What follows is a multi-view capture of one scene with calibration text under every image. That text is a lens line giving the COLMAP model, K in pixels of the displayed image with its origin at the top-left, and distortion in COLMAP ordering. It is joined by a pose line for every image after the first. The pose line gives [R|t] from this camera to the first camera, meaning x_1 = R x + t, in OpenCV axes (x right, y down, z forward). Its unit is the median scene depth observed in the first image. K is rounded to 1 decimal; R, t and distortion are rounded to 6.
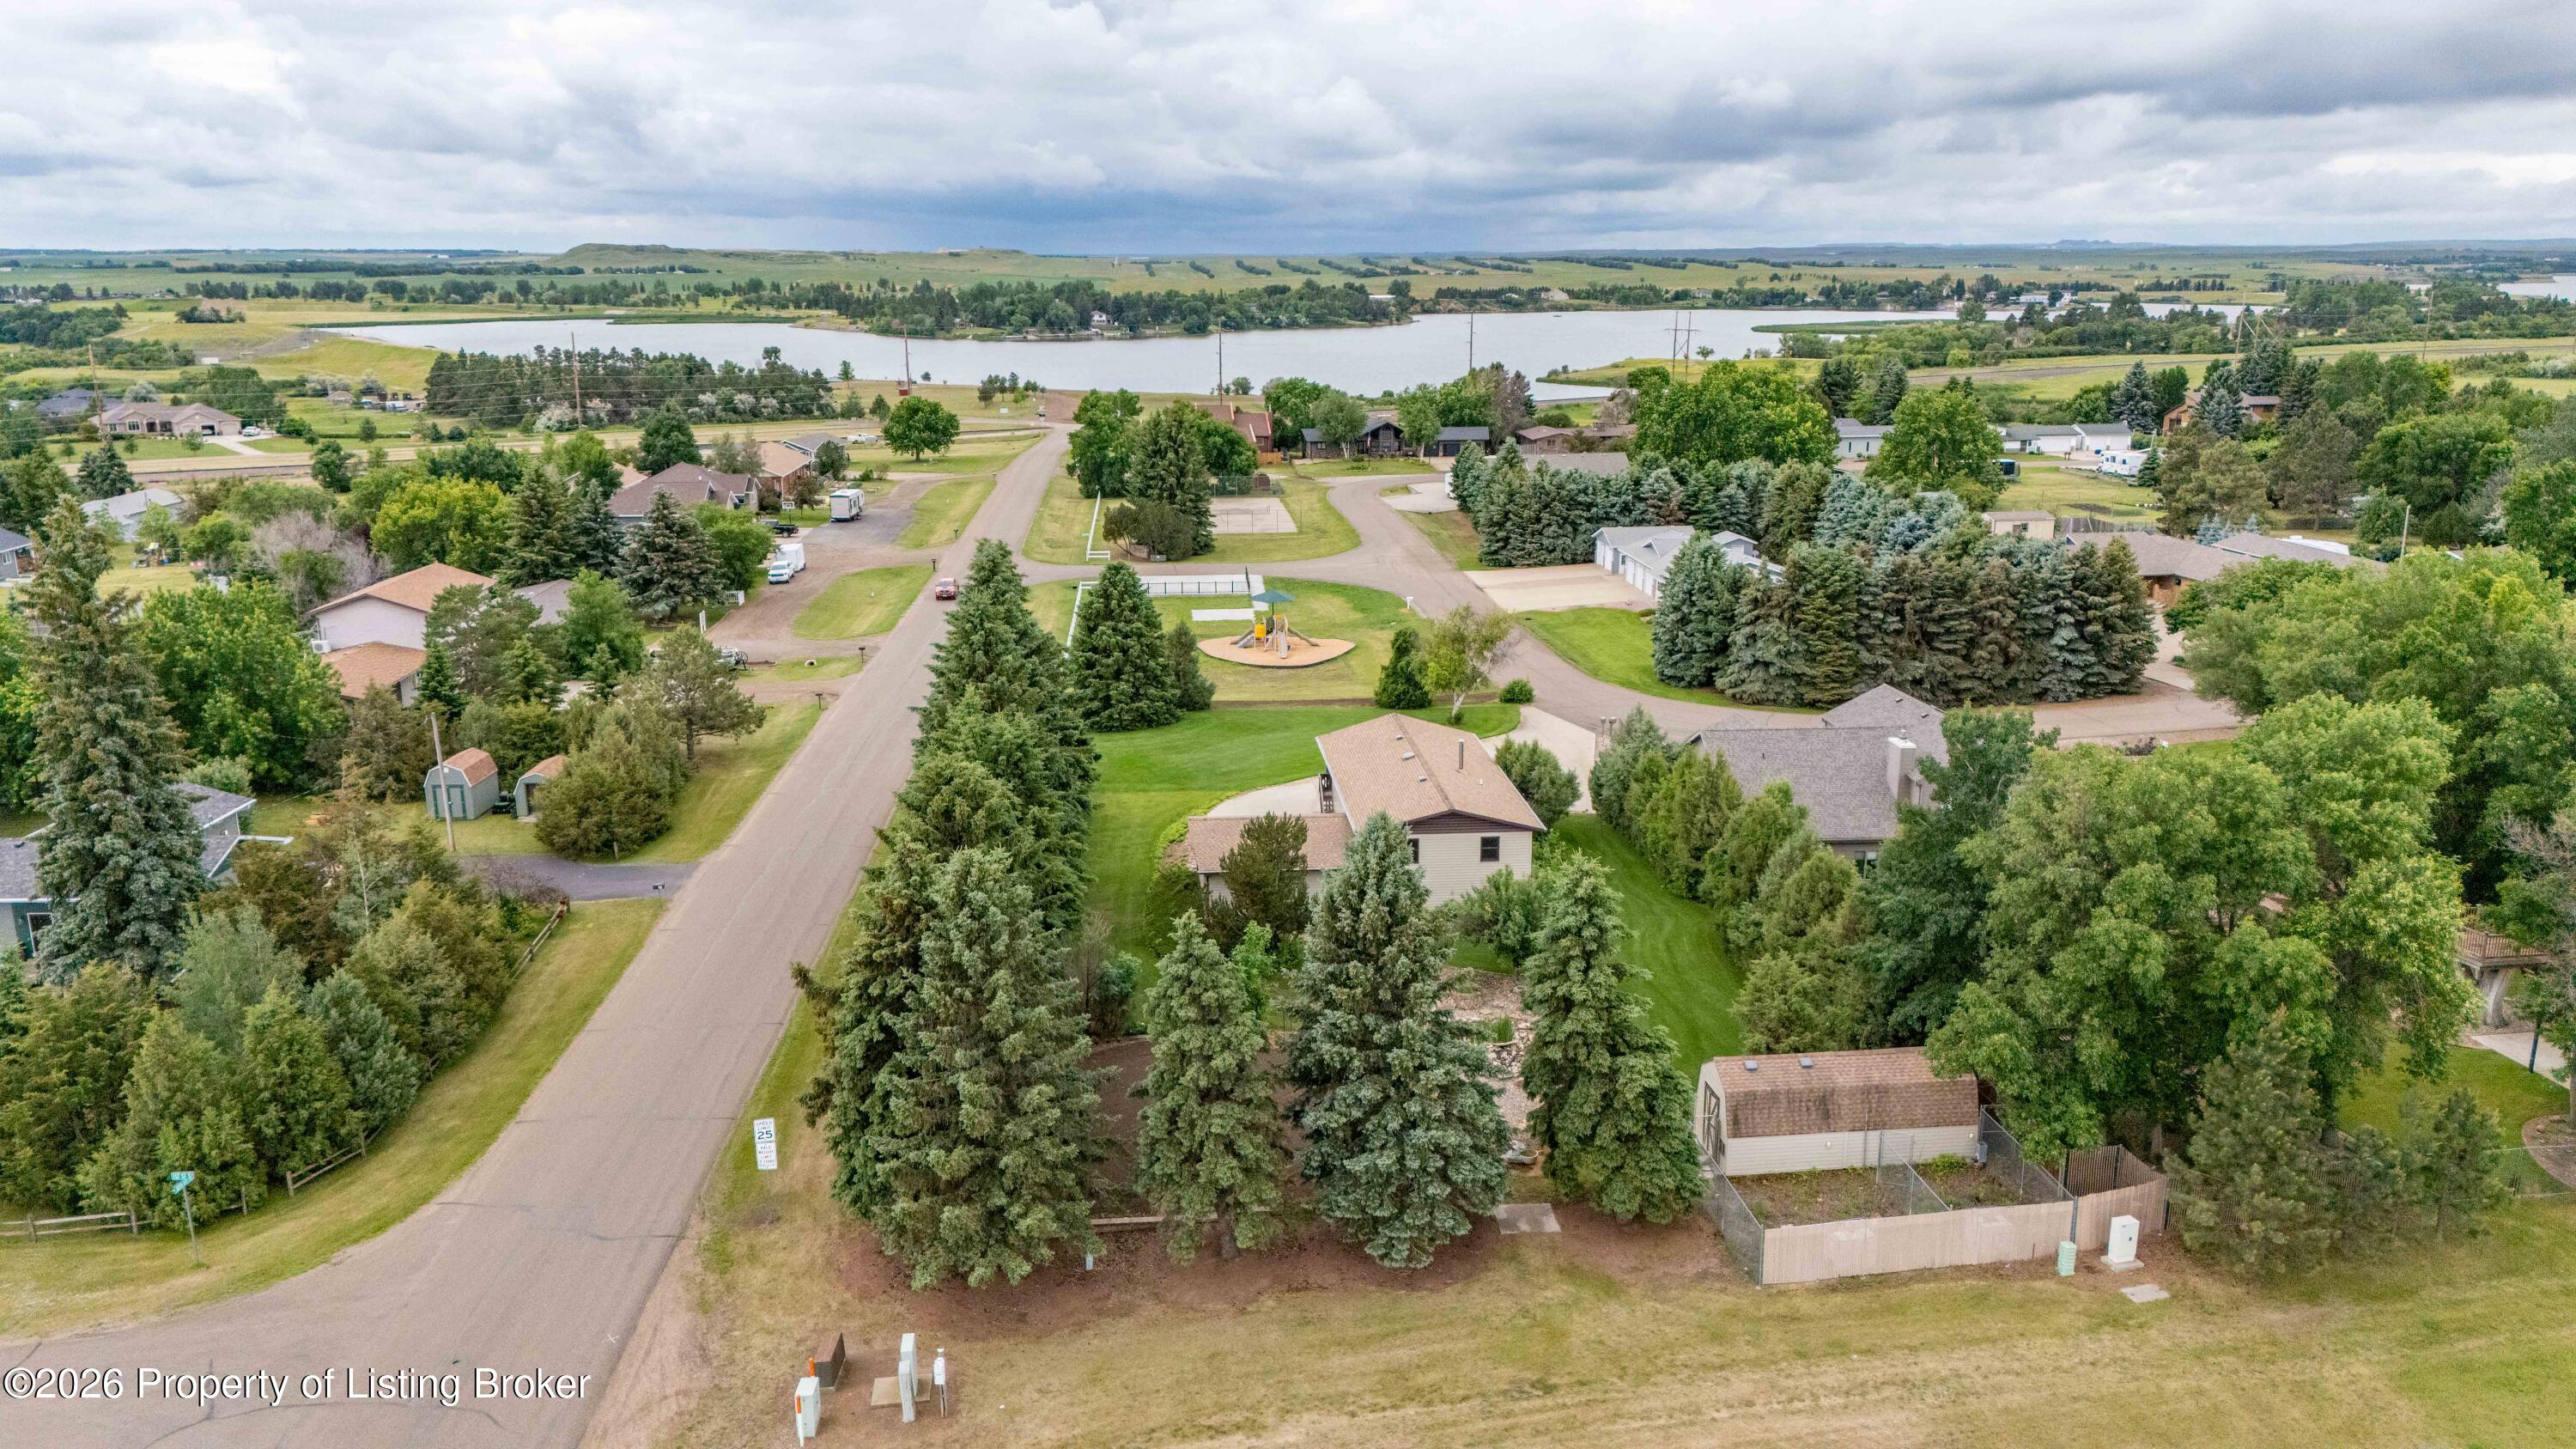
lens RADIAL K [[1867.2, 0, 1288.0], [0, 1867.2, 724.5], [0, 0, 1]] dist [0.082967, -0.074650]
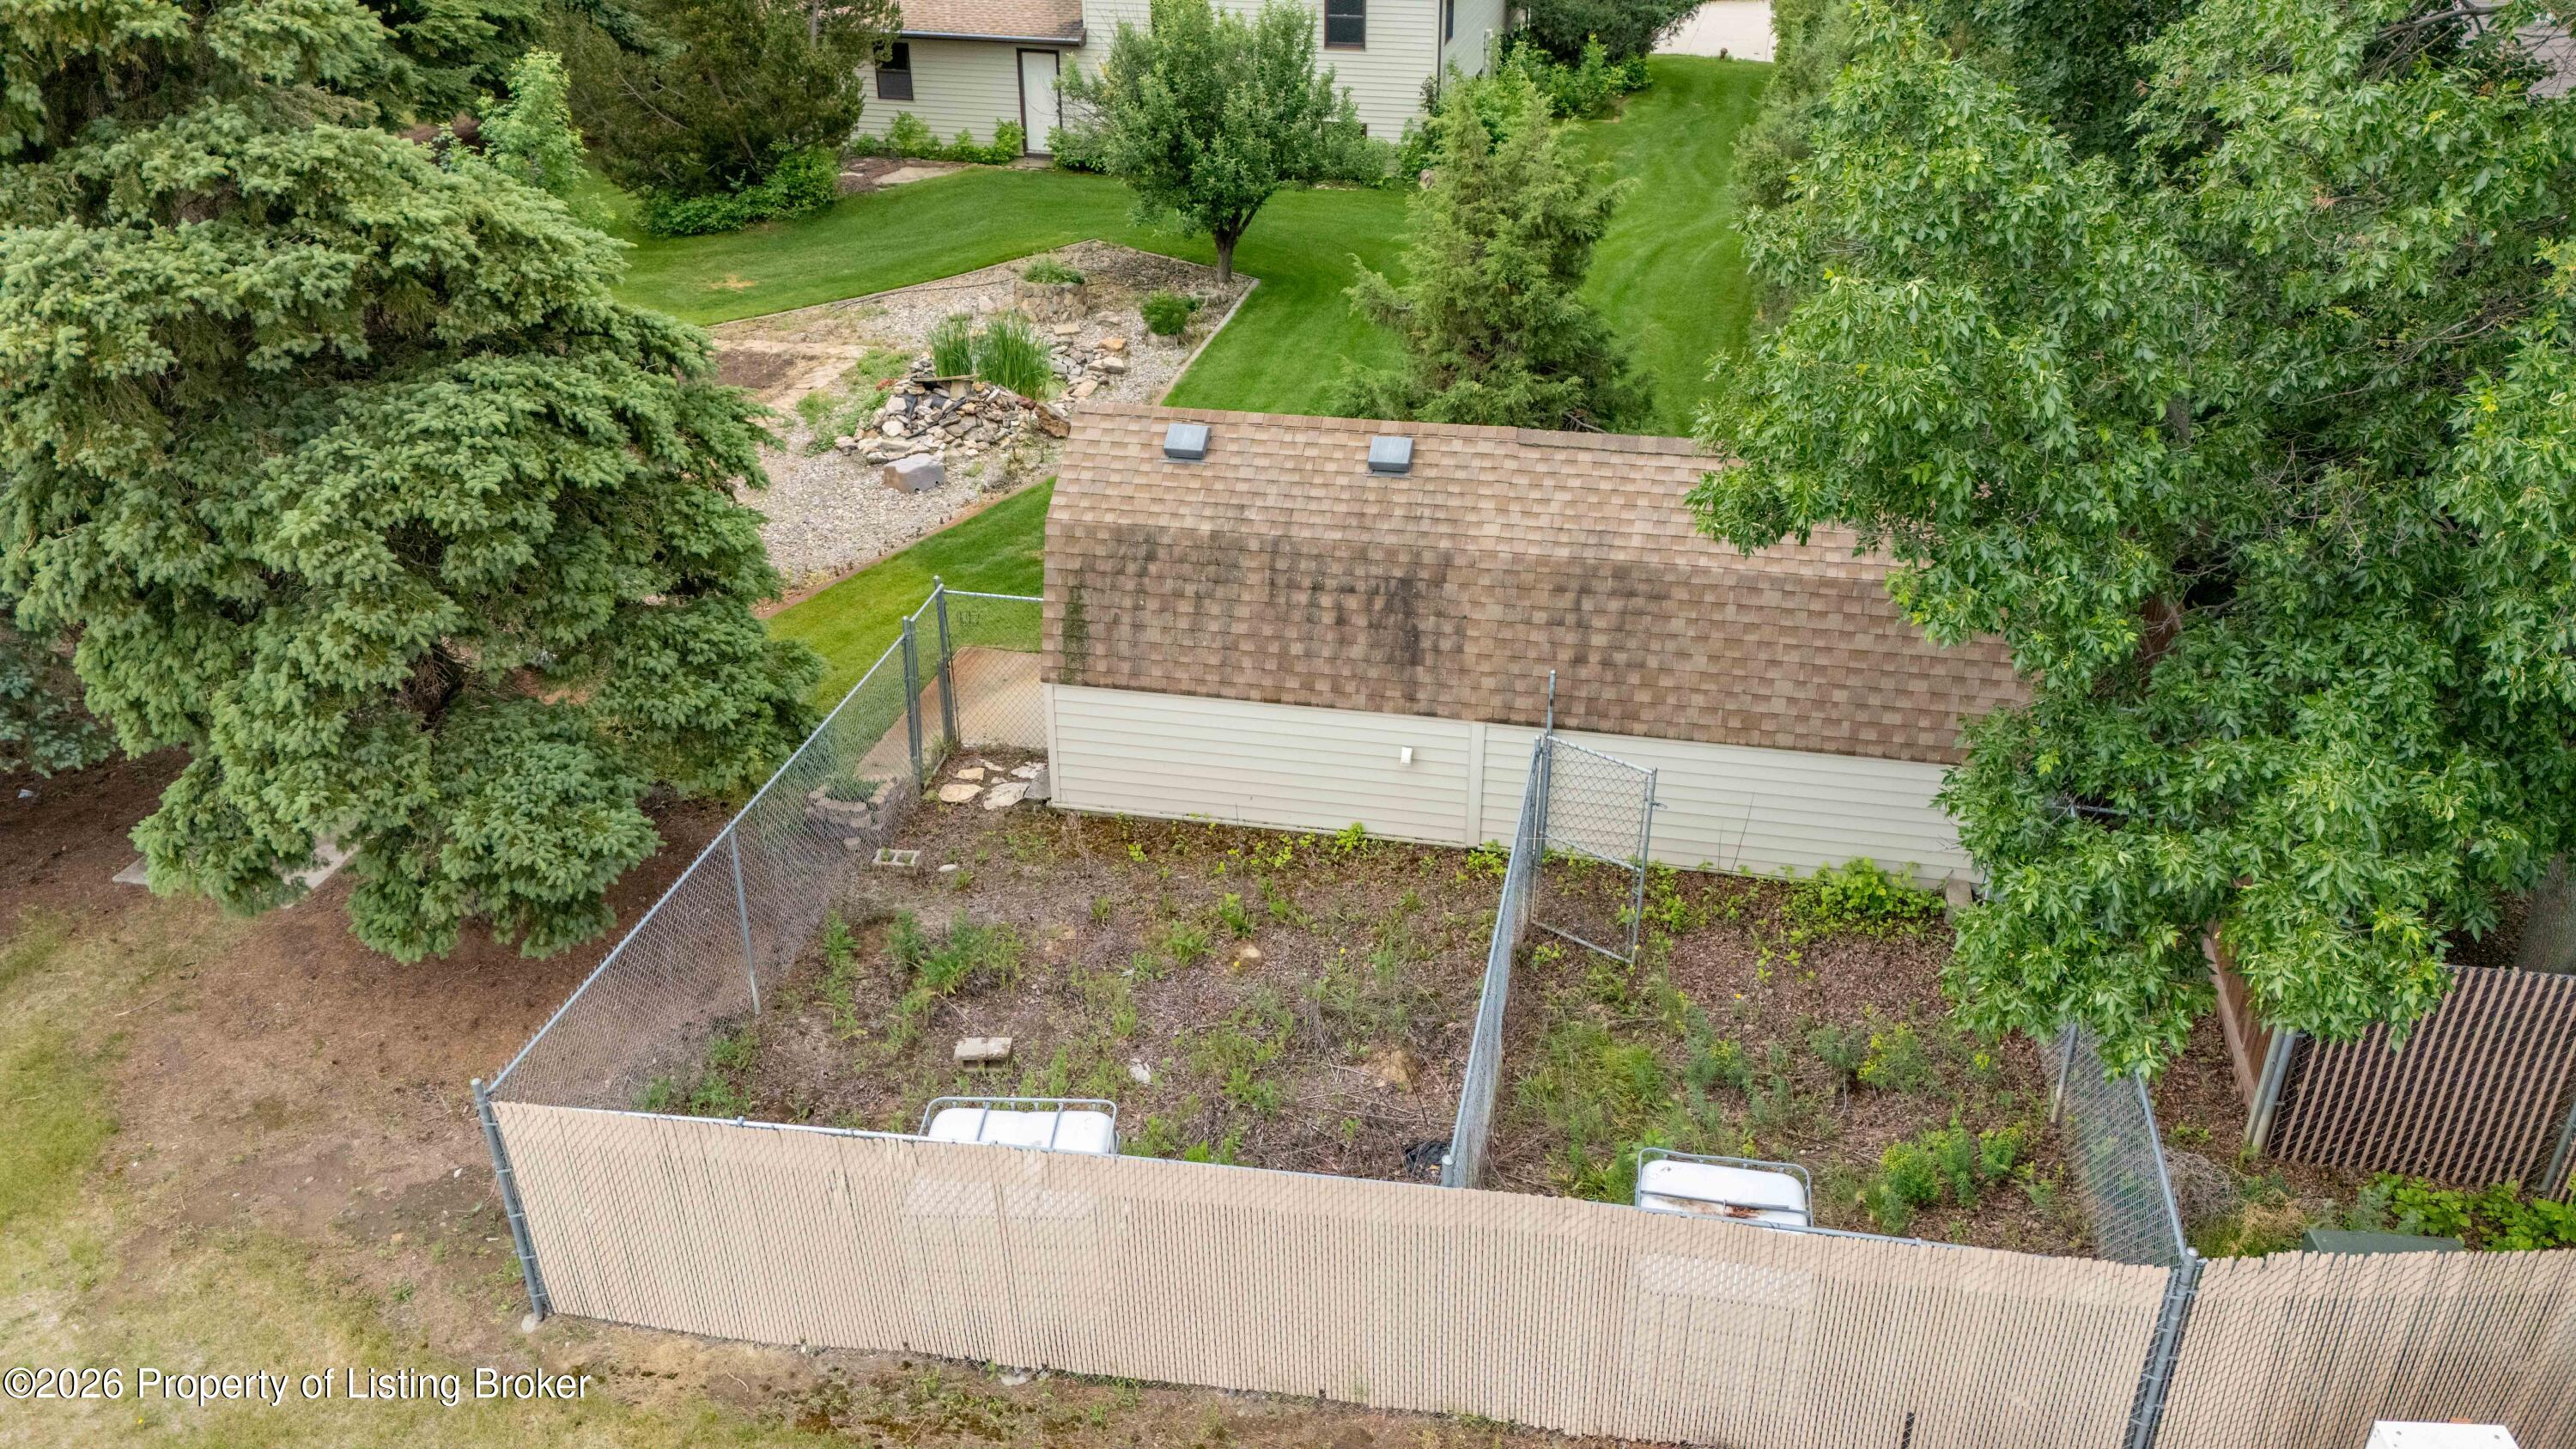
lens RADIAL K [[1878.0, 0, 1288.0], [0, 1878.0, 724.5], [0, 0, 1]] dist [0.068855, -0.000985]
pose [[0.951857, 0.157285, -0.263117, 0.150365], [-0.081688, 0.957443, 0.276820, 0.064062], [0.295459, -0.241999, 0.924197, 0.329572]]
